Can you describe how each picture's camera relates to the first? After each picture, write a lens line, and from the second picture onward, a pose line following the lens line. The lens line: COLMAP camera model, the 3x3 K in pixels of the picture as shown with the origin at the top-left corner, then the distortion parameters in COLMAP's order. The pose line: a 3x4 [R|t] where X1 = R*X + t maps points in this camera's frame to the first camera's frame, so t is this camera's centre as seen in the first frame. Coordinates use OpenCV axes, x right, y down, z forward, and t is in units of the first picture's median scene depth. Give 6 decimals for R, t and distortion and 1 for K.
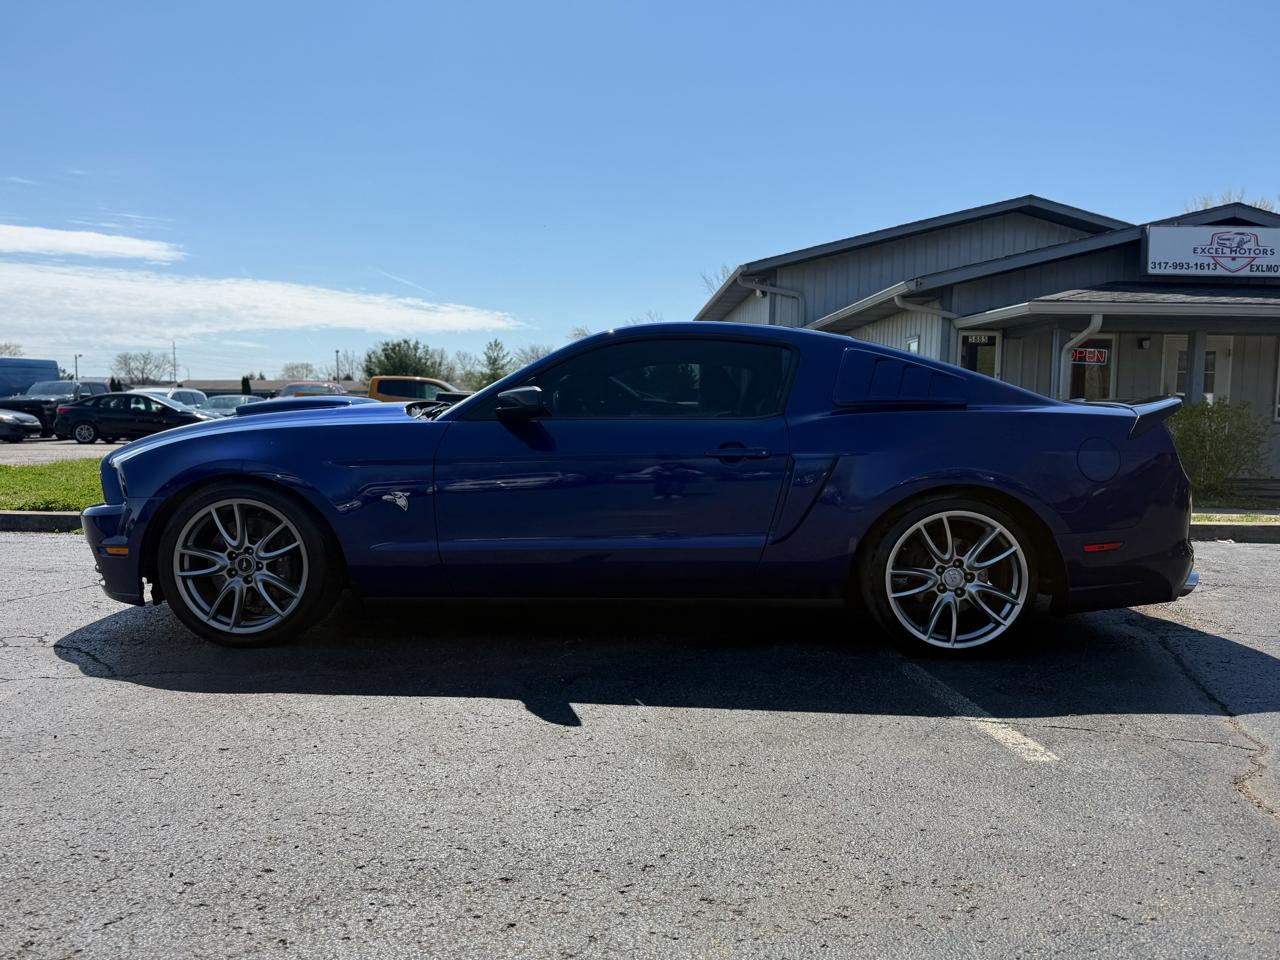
lens RADIAL K [[911.7, 0, 640.0], [0, 911.7, 480.0], [0, 0, 1]] dist [0.081207, -0.123083]
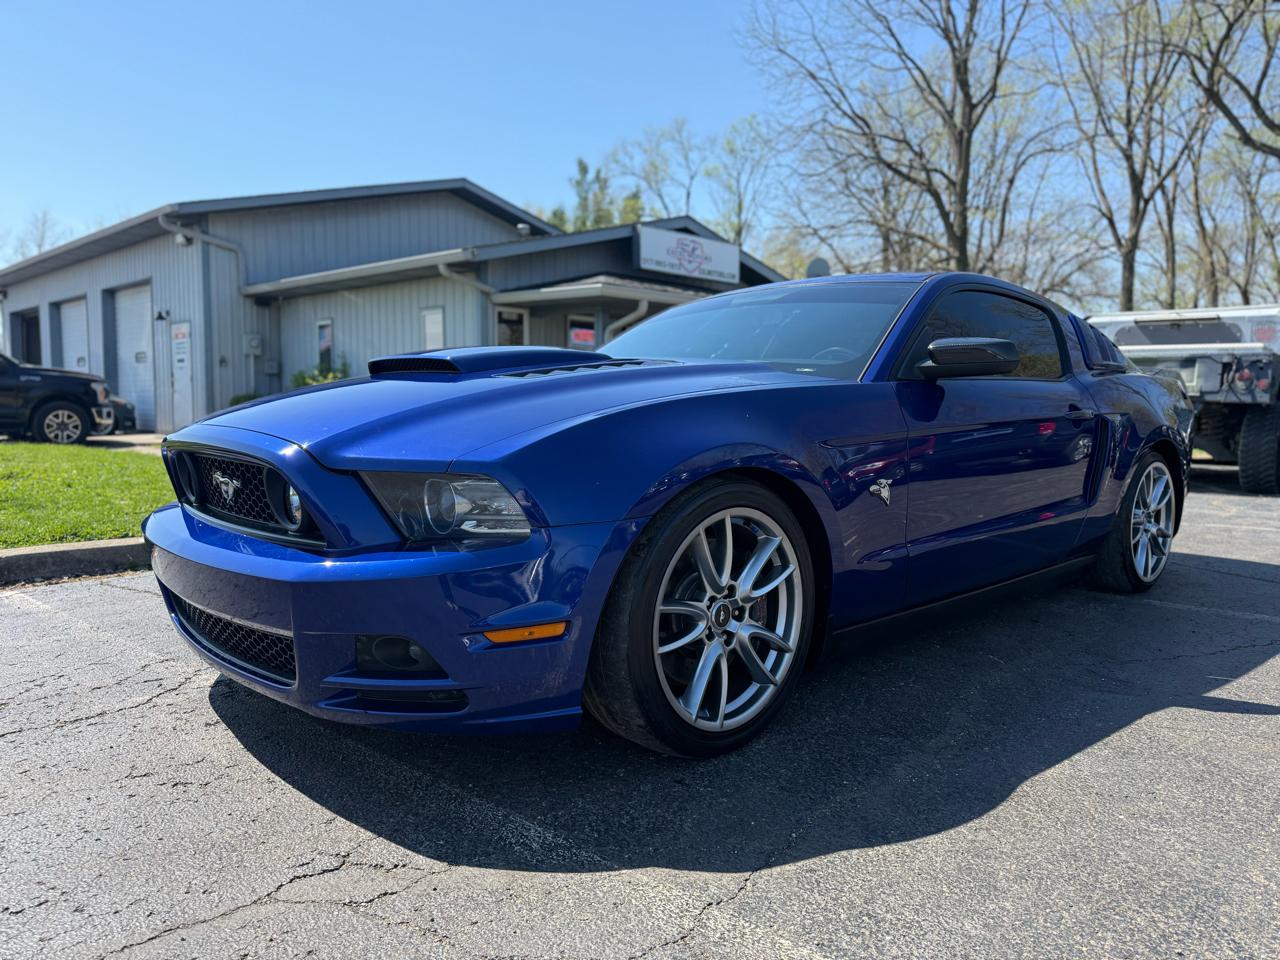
lens RADIAL K [[911.7, 0, 640.0], [0, 911.7, 480.0], [0, 0, 1]] dist [0.081207, -0.123083]
pose [[0.714194, -0.062910, 0.697115, -0.261205], [0.046485, 0.998017, 0.042442, -0.007445], [-0.698403, 0.002094, 0.715702, 0.181626]]
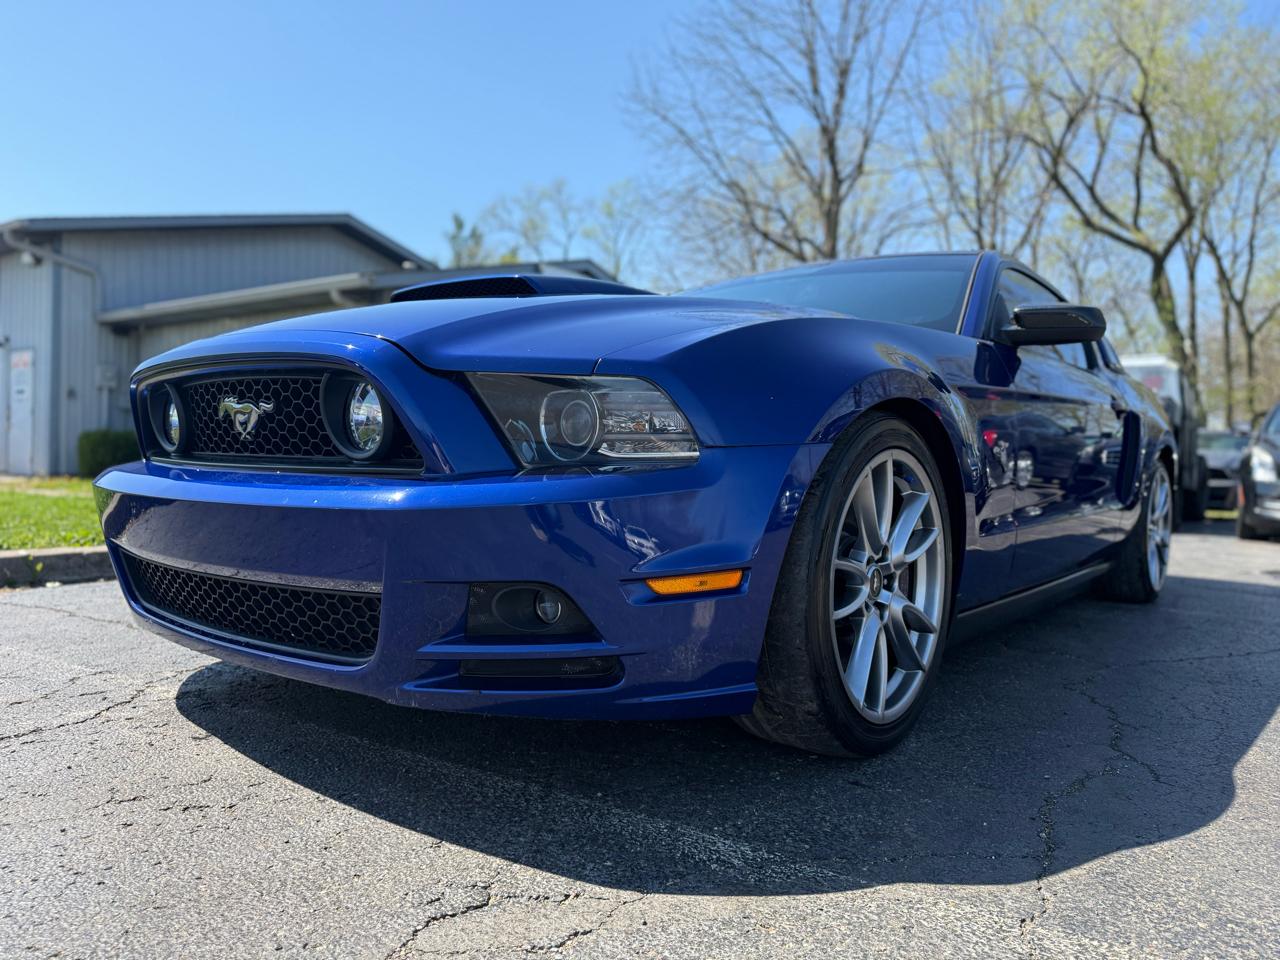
lens RADIAL K [[922.4, 0, 642.4], [0, 922.4, 476.2], [0, 0, 1]] dist [0.016508, -0.018389]
pose [[0.601847, -0.003393, 0.798604, -0.267337], [0.036709, 0.999052, -0.023420, 0.012508], [-0.797767, 0.043411, 0.601401, 0.238546]]
